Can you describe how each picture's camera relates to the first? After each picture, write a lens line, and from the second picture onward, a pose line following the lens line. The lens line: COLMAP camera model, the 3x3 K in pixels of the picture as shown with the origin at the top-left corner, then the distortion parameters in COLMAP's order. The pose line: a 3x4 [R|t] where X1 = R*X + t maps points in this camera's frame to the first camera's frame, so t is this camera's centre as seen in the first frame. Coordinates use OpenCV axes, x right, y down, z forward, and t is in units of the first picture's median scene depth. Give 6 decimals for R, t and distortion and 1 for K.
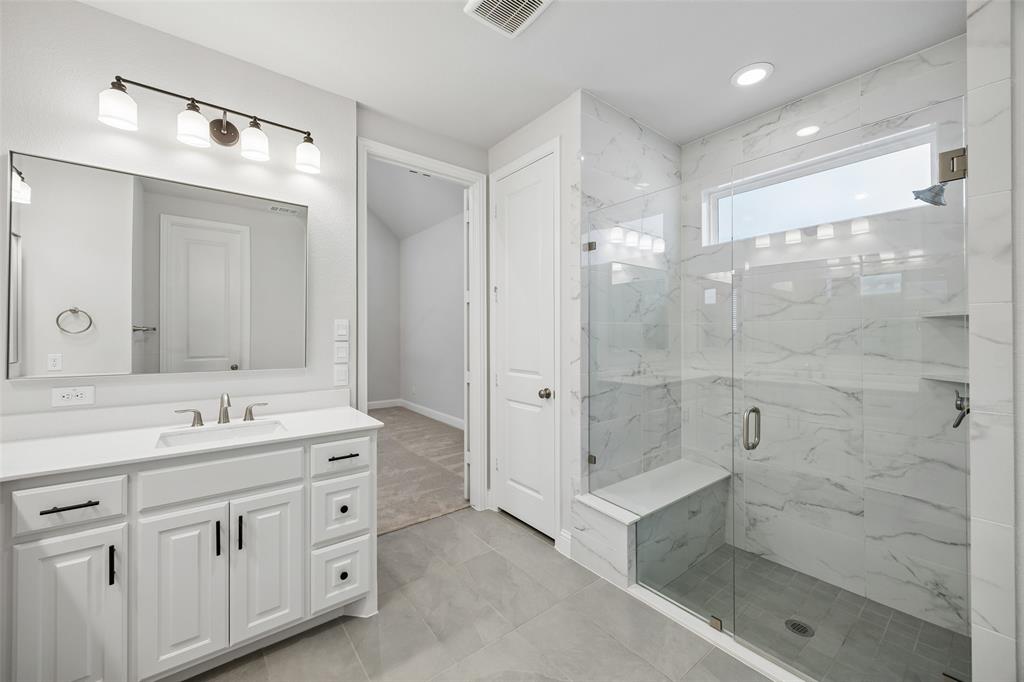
lens RADIAL K [[387.4, 0, 513.5], [0, 387.4, 337.1], [0, 0, 1]] dist [-0.000343, 0.000055]
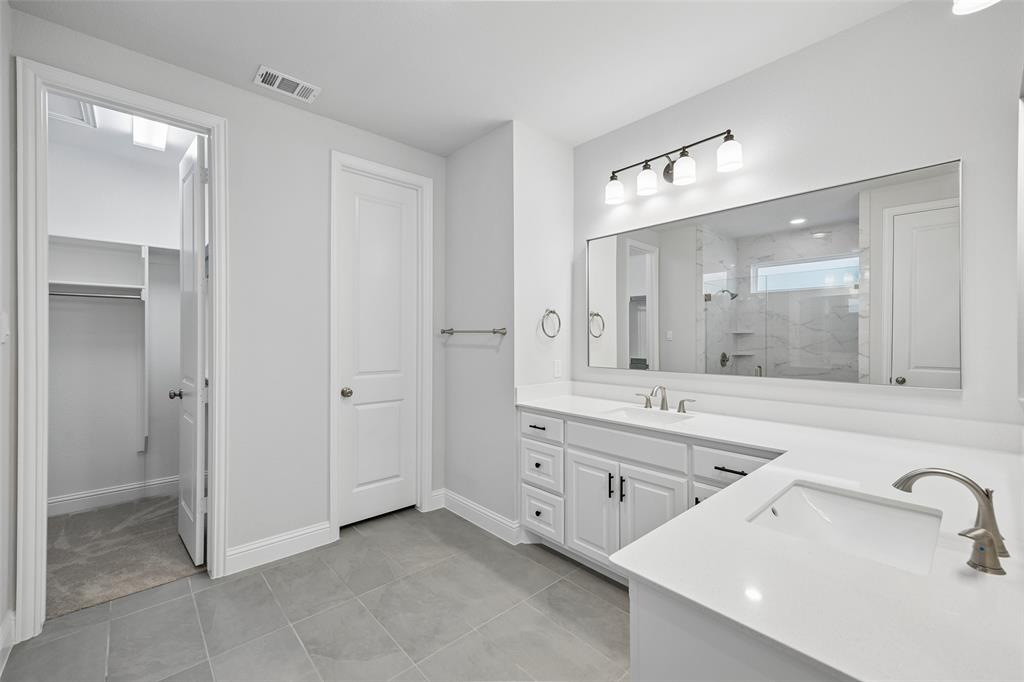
lens RADIAL K [[423.6, 0, 510.9], [0, 423.6, 340.8], [0, 0, 1]] dist [0.000354, -0.000002]
pose [[0.054808, 0.003765, -0.998490, 0.591583], [-0.002020, 0.999991, 0.003660, -0.002323], [0.998495, 0.001816, 0.054815, 0.457374]]
